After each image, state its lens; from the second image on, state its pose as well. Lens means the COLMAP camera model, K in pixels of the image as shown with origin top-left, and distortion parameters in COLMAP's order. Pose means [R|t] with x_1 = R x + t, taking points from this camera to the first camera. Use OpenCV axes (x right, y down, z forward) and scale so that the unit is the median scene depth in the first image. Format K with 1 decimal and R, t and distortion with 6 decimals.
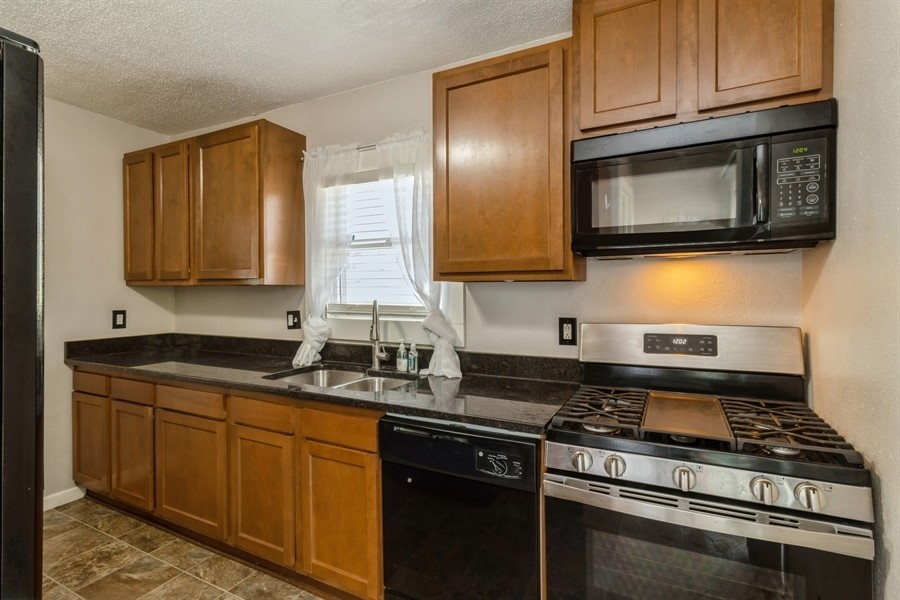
lens RADIAL K [[421.0, 0, 459.8], [0, 421.0, 295.4], [0, 0, 1]] dist [-0.000638, 0.000329]
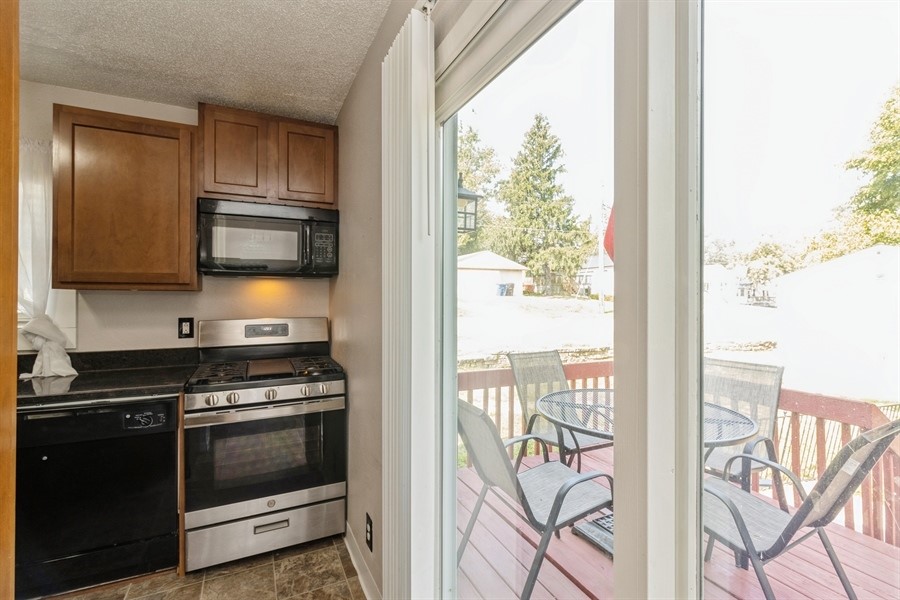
lens RADIAL K [[421.0, 0, 459.8], [0, 421.0, 295.4], [0, 0, 1]] dist [-0.000638, 0.000329]
pose [[0.602507, 0.008799, 0.798065, -0.350035], [0.000854, 0.999932, -0.011670, -0.002542], [-0.798113, 0.007713, 0.602458, -0.615400]]
